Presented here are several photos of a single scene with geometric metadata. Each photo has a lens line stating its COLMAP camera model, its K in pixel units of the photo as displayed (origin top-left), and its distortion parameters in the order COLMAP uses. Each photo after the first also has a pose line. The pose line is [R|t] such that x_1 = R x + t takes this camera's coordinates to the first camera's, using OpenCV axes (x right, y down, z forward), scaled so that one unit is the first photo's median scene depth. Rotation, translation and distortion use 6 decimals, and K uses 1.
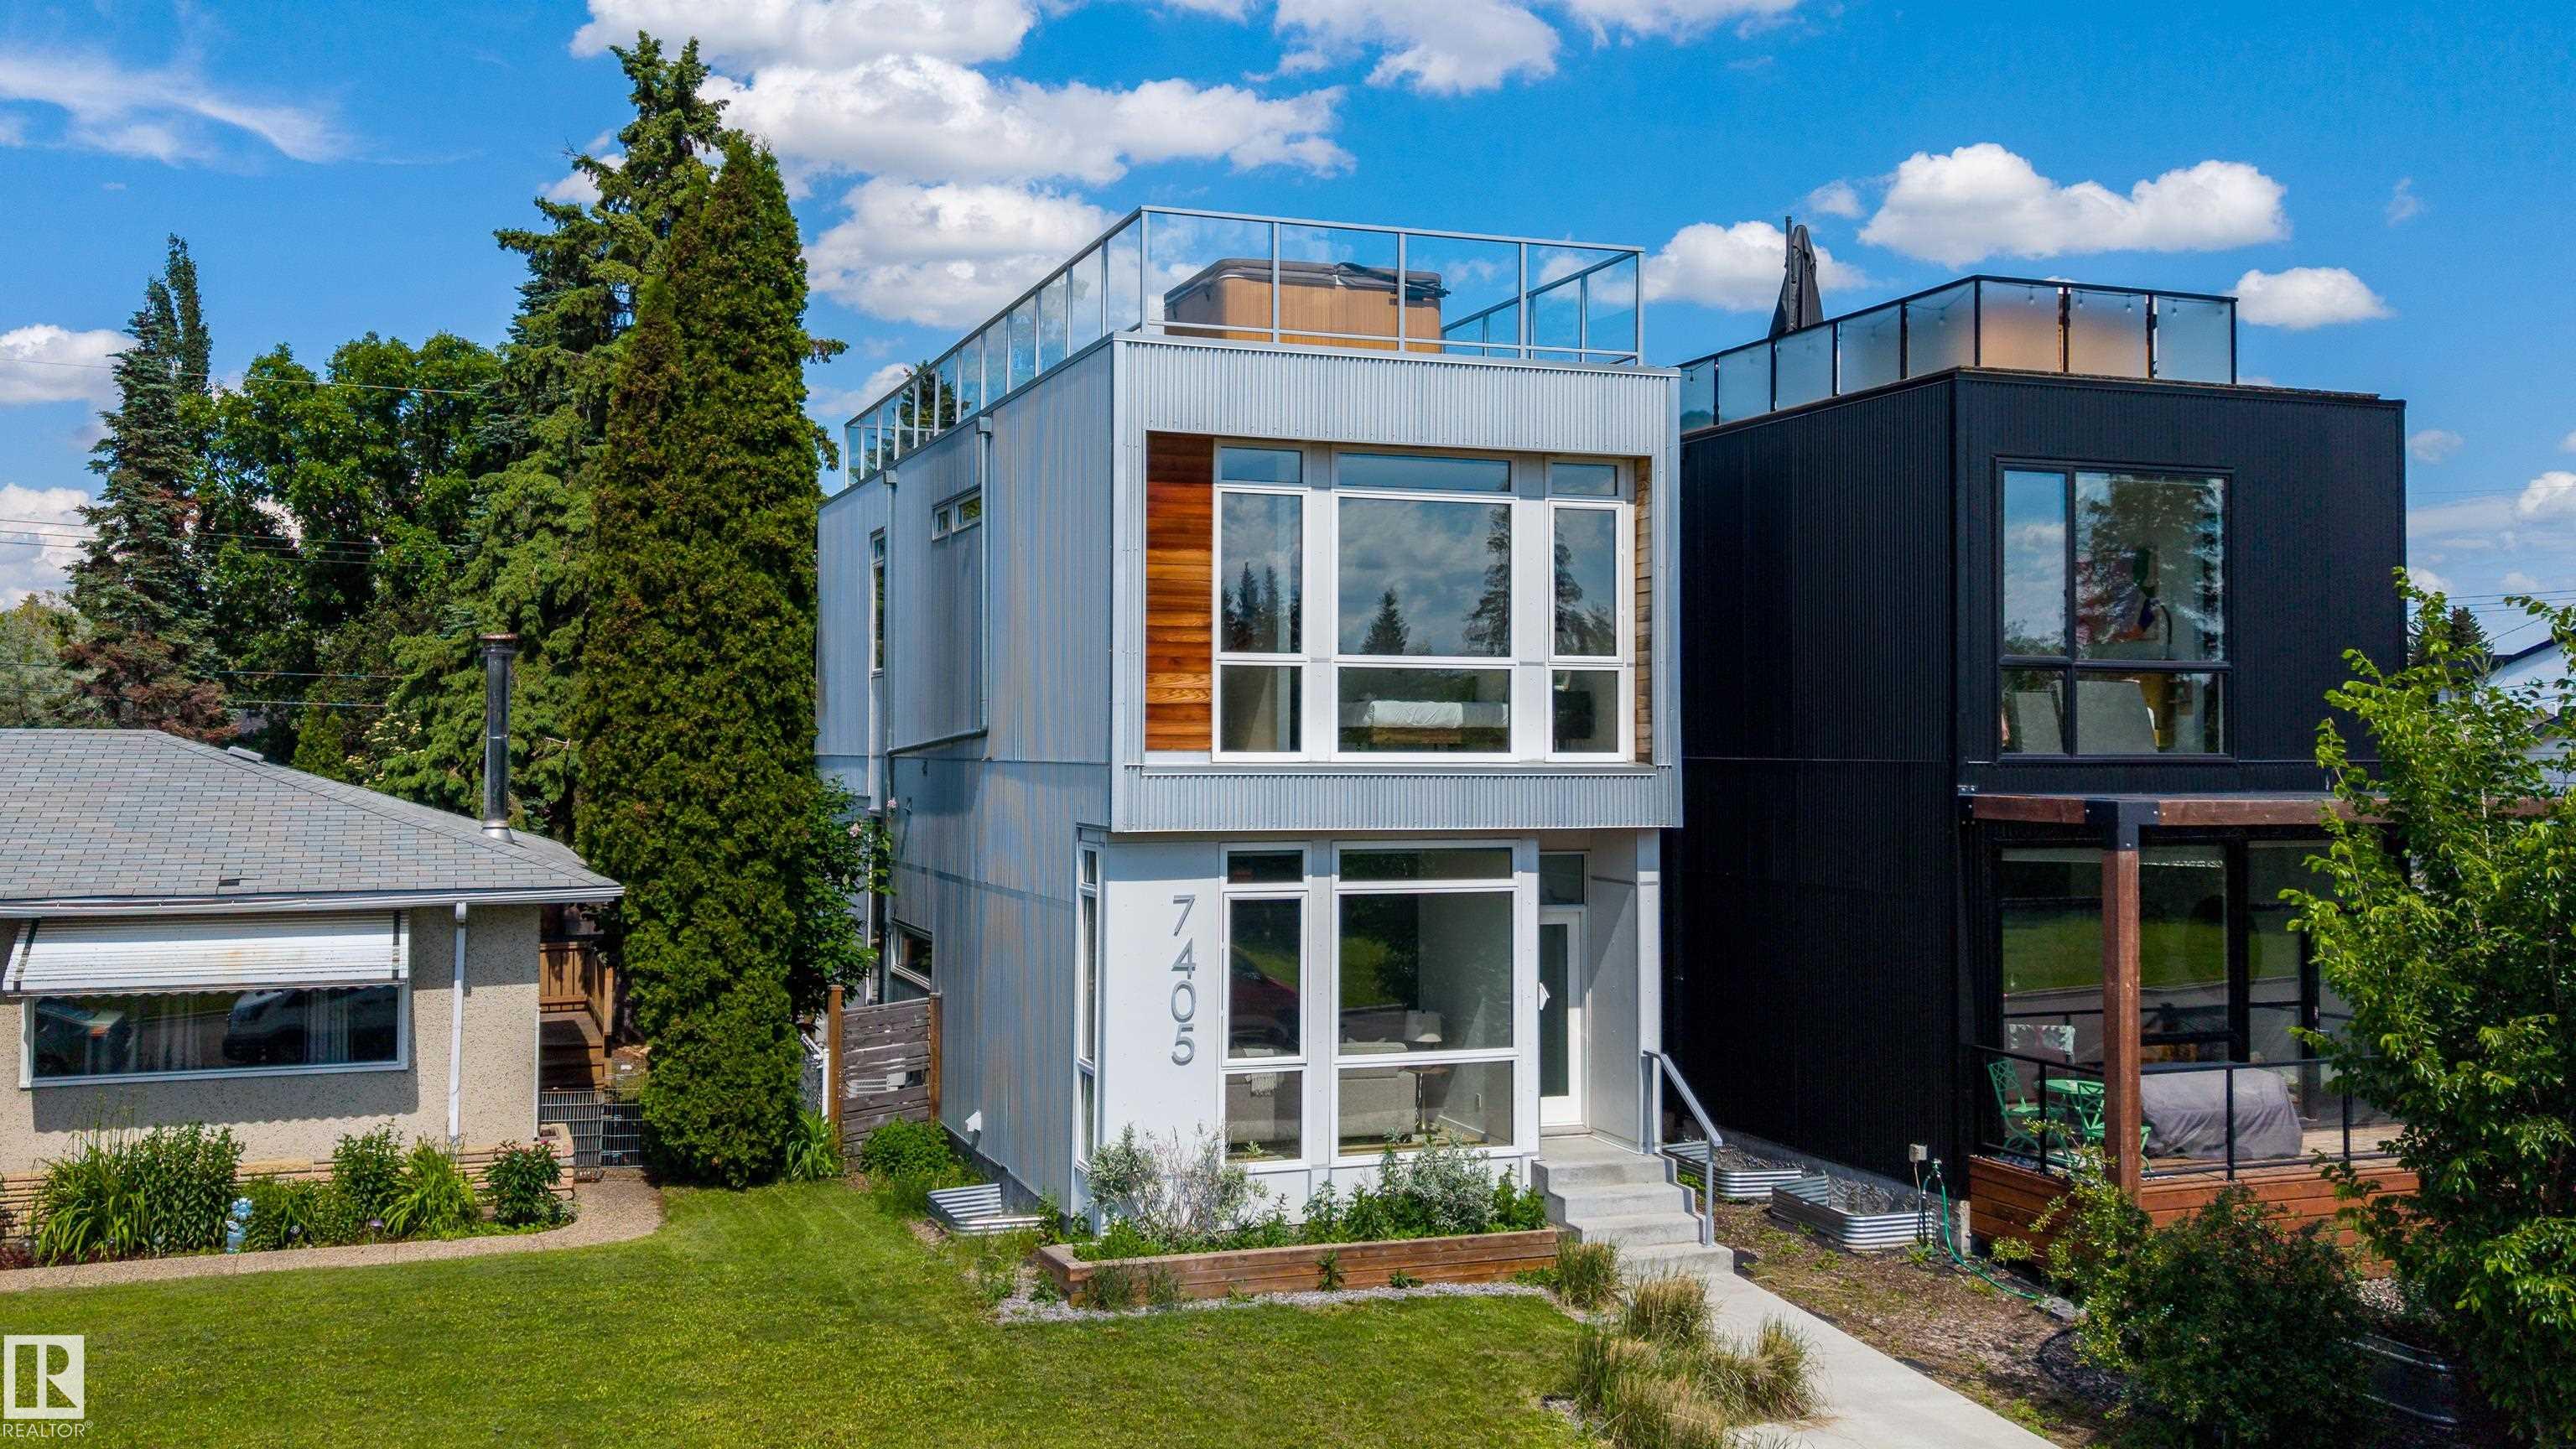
lens RADIAL K [[2322.6, 0, 1288.0], [0, 2322.6, 724.5], [0, 0, 1]] dist [0.024061, 0.001114]
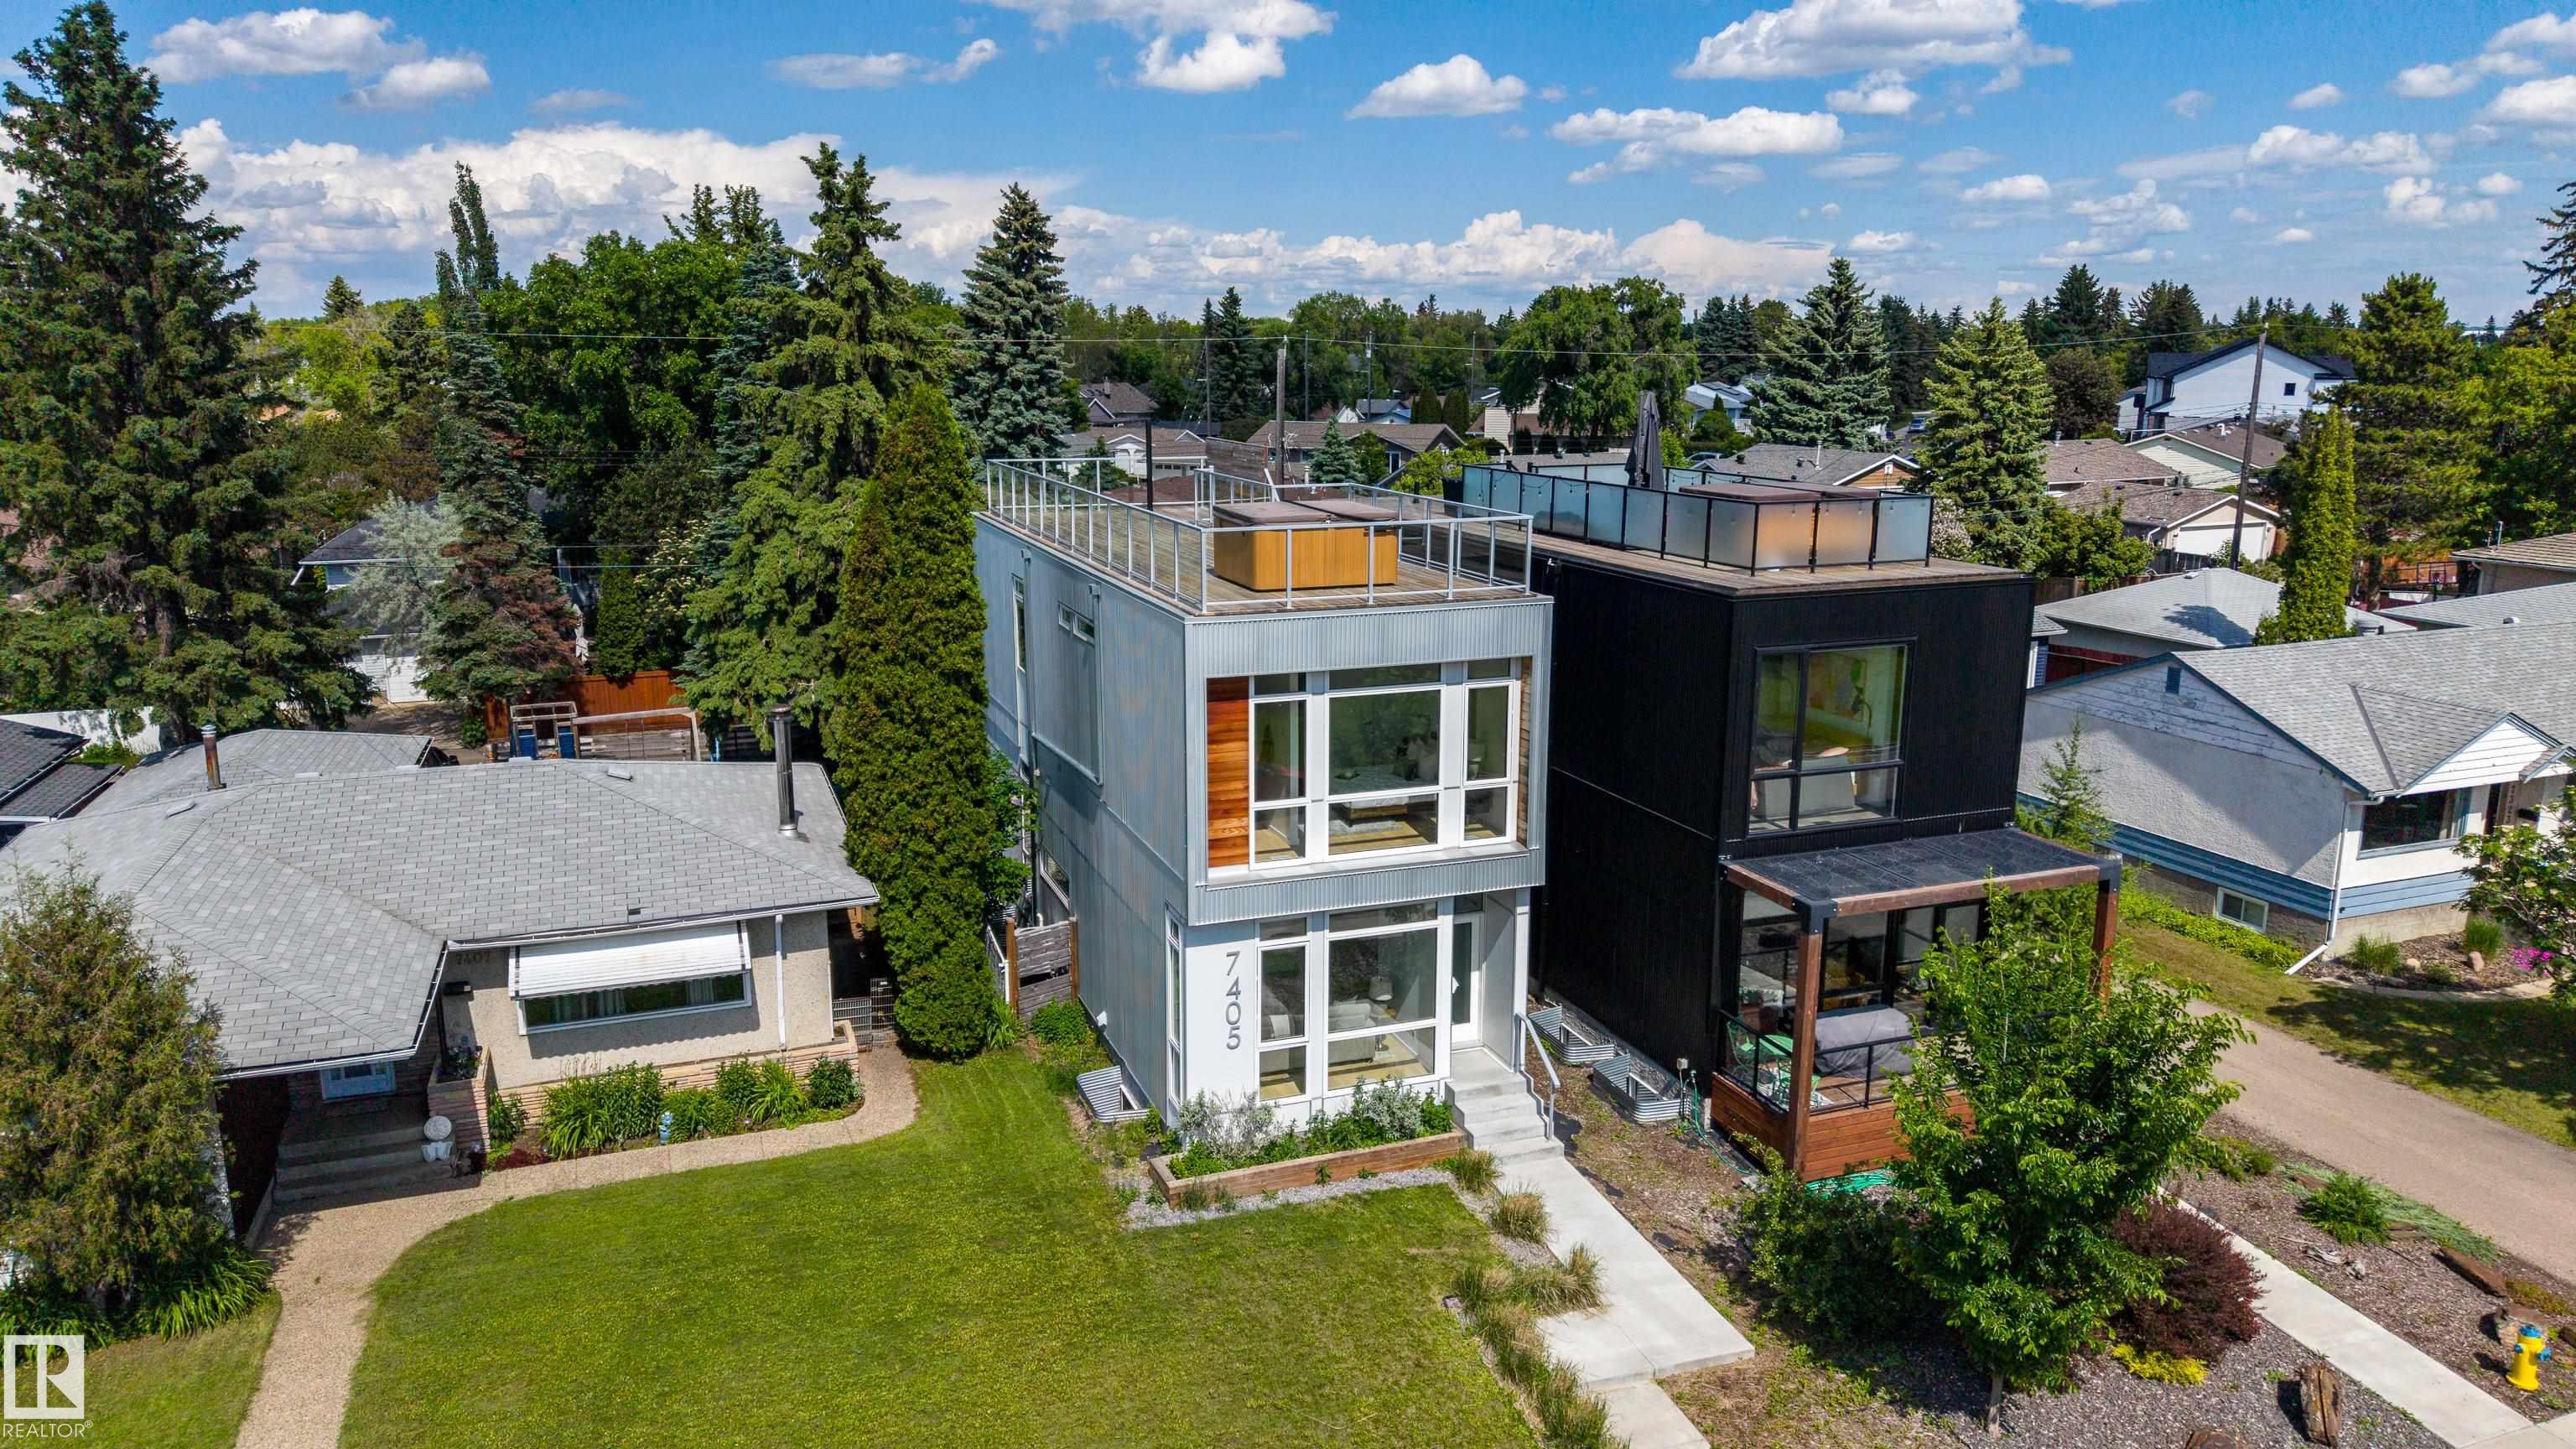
lens RADIAL K [[1705.5, 0, 1289.5], [0, 1705.5, 771.6], [0, 0, 1]] dist [0.059183, -0.077427]
pose [[0.999997, -0.001598, -0.001654, -0.003130], [0.001962, 0.967832, 0.251588, -0.325022], [0.001199, -0.251591, 0.967833, -0.115249]]
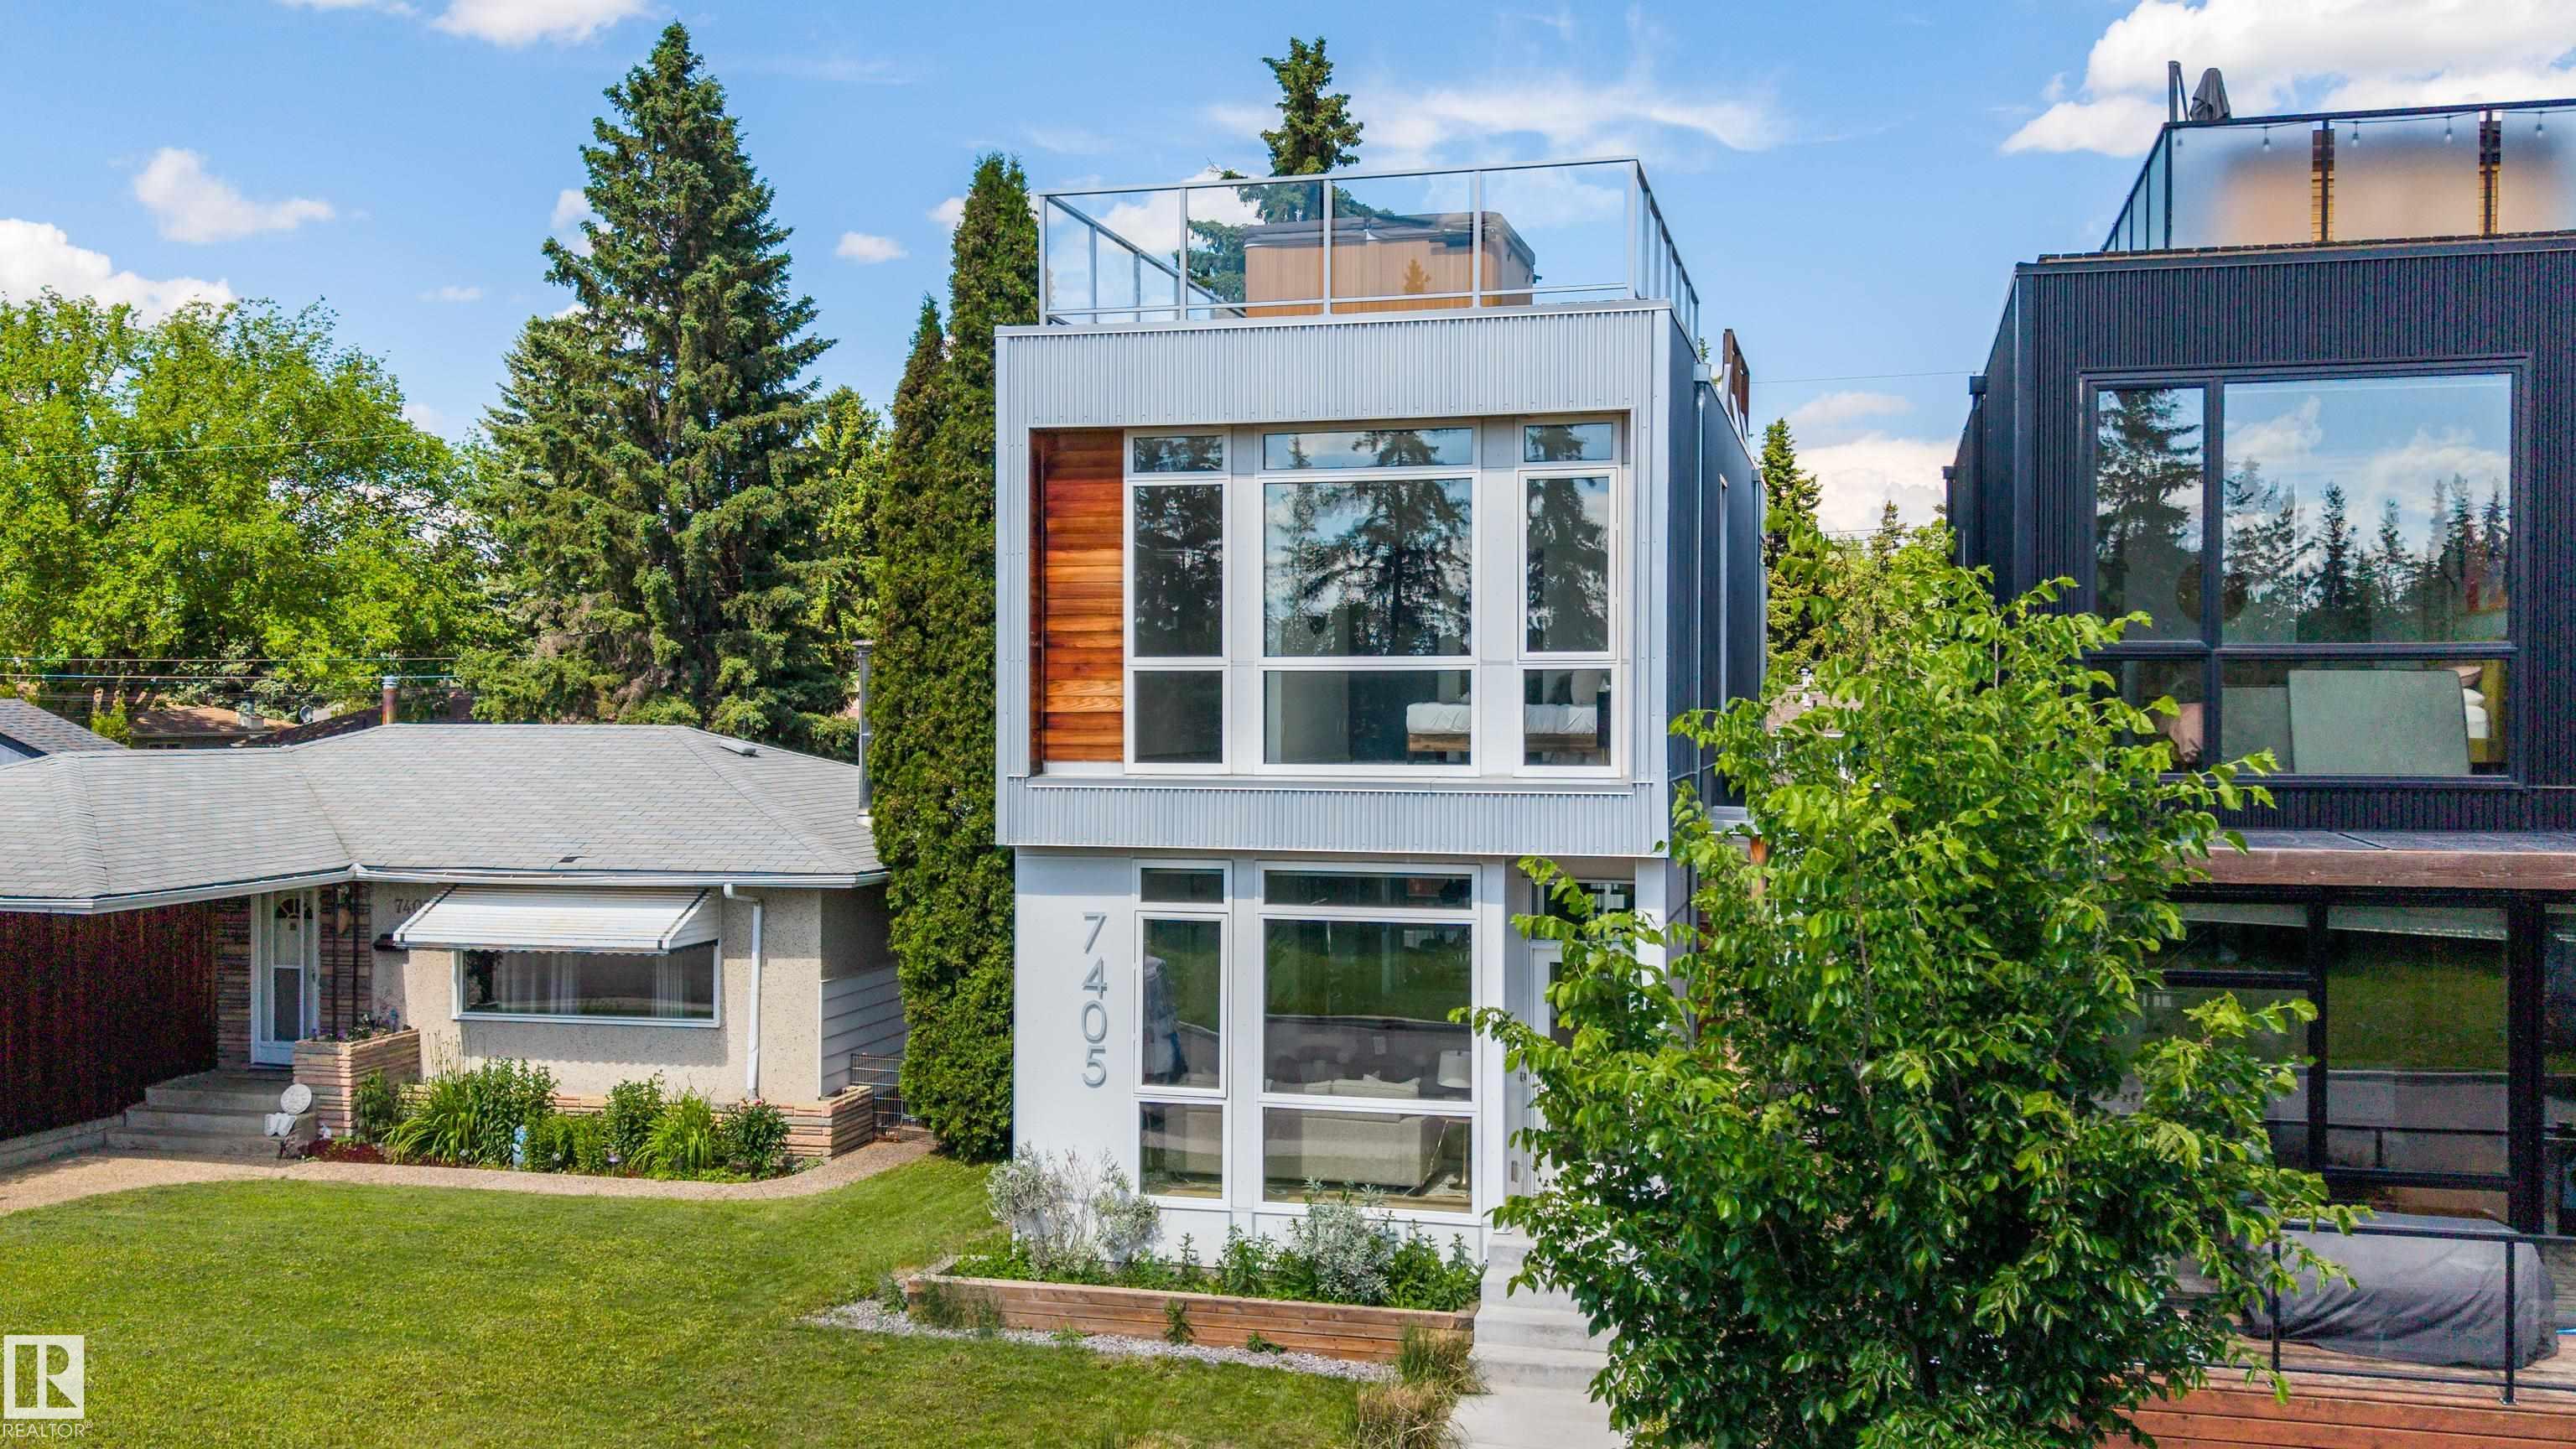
lens RADIAL K [[2334.9, 0, 1287.5], [0, 2334.9, 746.1], [0, 0, 1]] dist [0.021950, 0.001028]
pose [[0.822028, 0.008608, -0.569382, 0.530651], [0.007096, 0.999653, 0.025359, -0.017439], [0.569402, -0.024886, 0.821682, 0.236016]]
